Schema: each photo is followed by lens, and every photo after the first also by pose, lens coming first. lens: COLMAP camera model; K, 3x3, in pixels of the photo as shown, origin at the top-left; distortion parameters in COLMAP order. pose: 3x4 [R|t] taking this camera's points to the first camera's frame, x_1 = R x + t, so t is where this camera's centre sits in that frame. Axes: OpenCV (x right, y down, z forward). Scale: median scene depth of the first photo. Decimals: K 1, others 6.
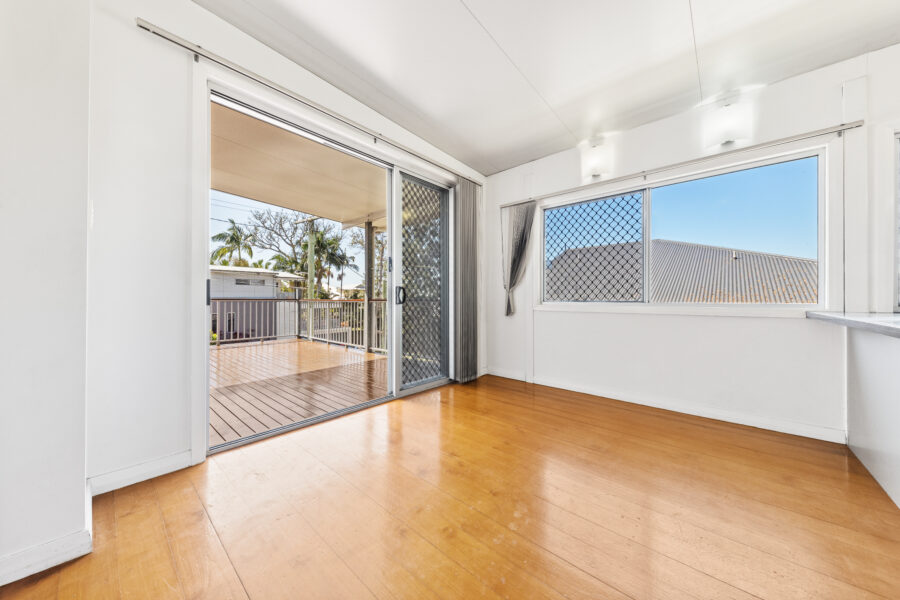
lens RADIAL K [[305.4, 0, 447.8], [0, 305.4, 298.1], [0, 0, 1]] dist [0.001439, 0.000025]
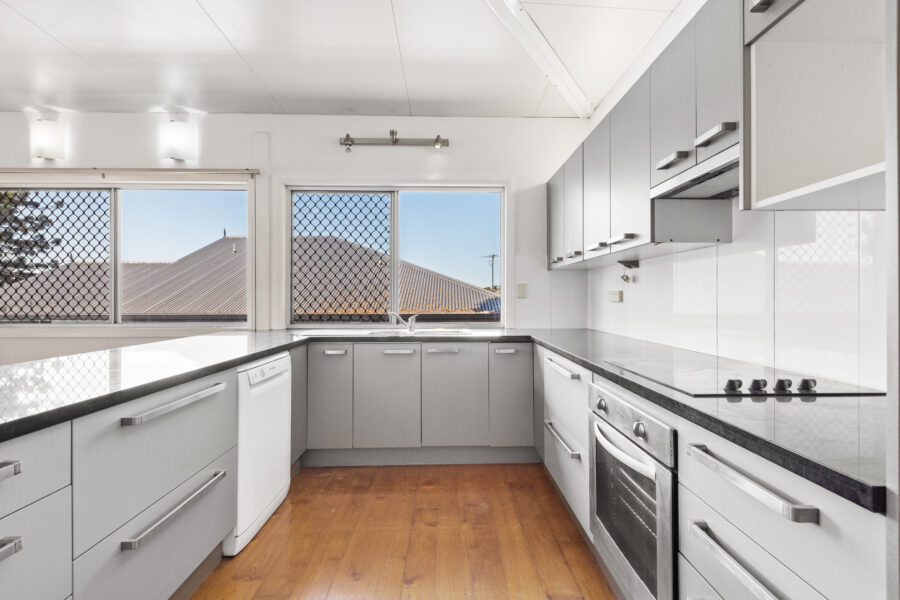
lens RADIAL K [[376.4, 0, 451.6], [0, 376.4, 295.8], [0, 0, 1]] dist [0.000465, 0.000153]
pose [[0.742659, 0.001408, 0.669668, 0.124646], [-0.003867, 0.999990, 0.002185, -0.012496], [-0.669658, -0.004213, 0.742657, -0.080245]]
